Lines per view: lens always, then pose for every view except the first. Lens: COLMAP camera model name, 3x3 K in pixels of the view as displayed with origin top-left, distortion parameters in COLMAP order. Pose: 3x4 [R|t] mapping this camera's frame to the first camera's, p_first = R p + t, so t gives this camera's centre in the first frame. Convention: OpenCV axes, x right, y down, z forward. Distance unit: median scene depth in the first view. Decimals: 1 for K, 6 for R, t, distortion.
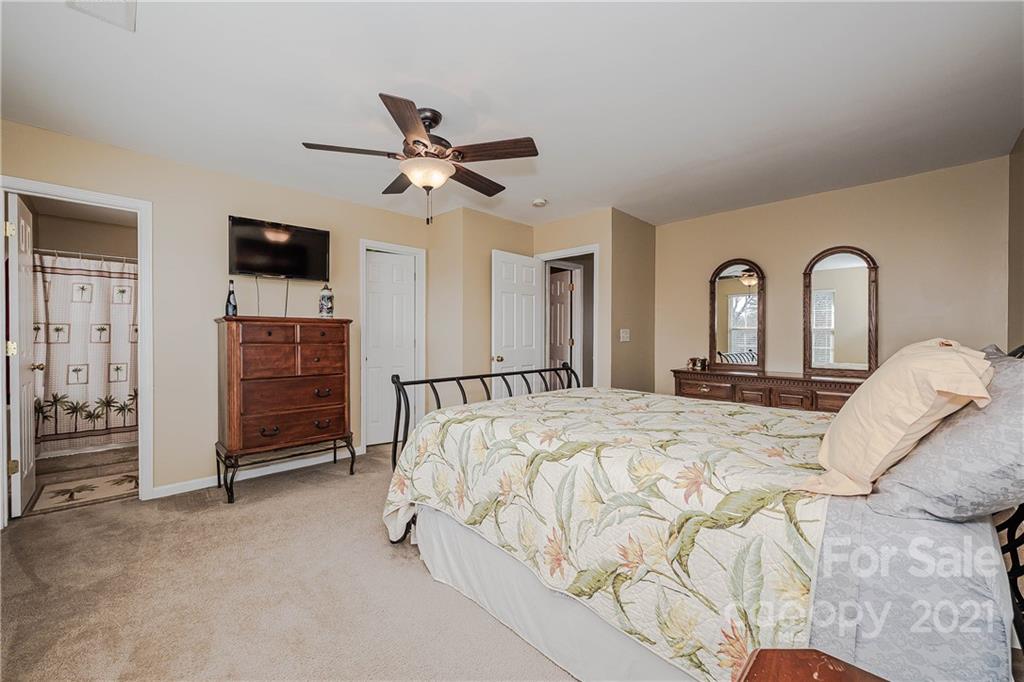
lens RADIAL K [[408.2, 0, 516.0], [0, 408.2, 335.2], [0, 0, 1]] dist [0.001926, -0.000125]
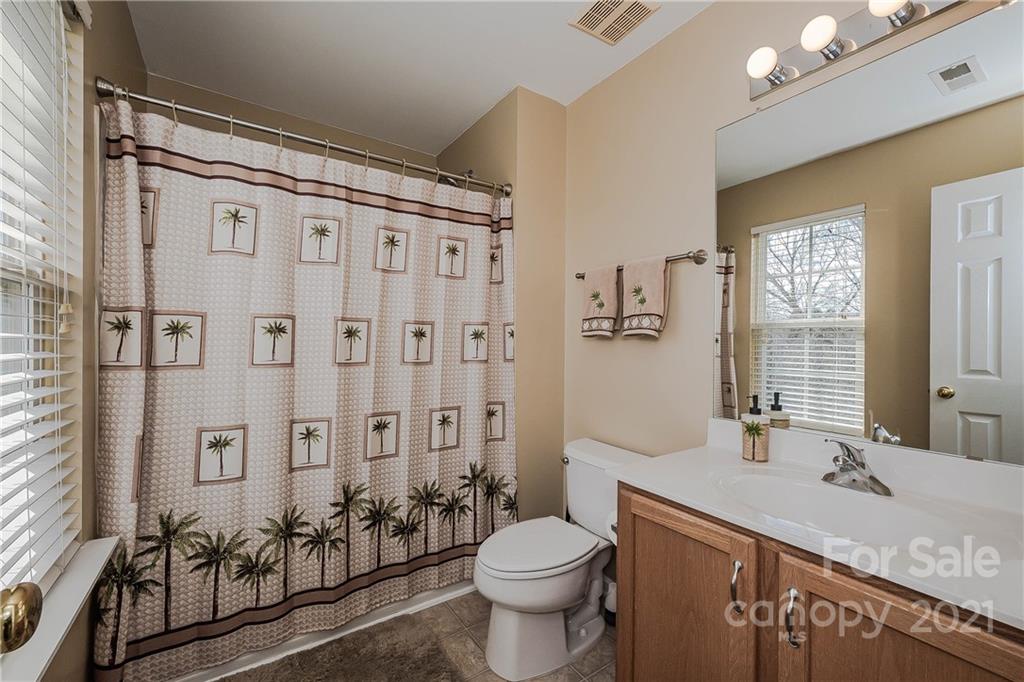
lens RADIAL K [[408.2, 0, 507.0], [0, 408.2, 342.8], [0, 0, 1]] dist [0.001926, -0.000125]
pose [[0.984018, 0.008152, -0.177882, -0.760883], [-0.009245, 0.999943, -0.005315, -0.002556], [0.177829, 0.006874, 0.984037, 0.690361]]
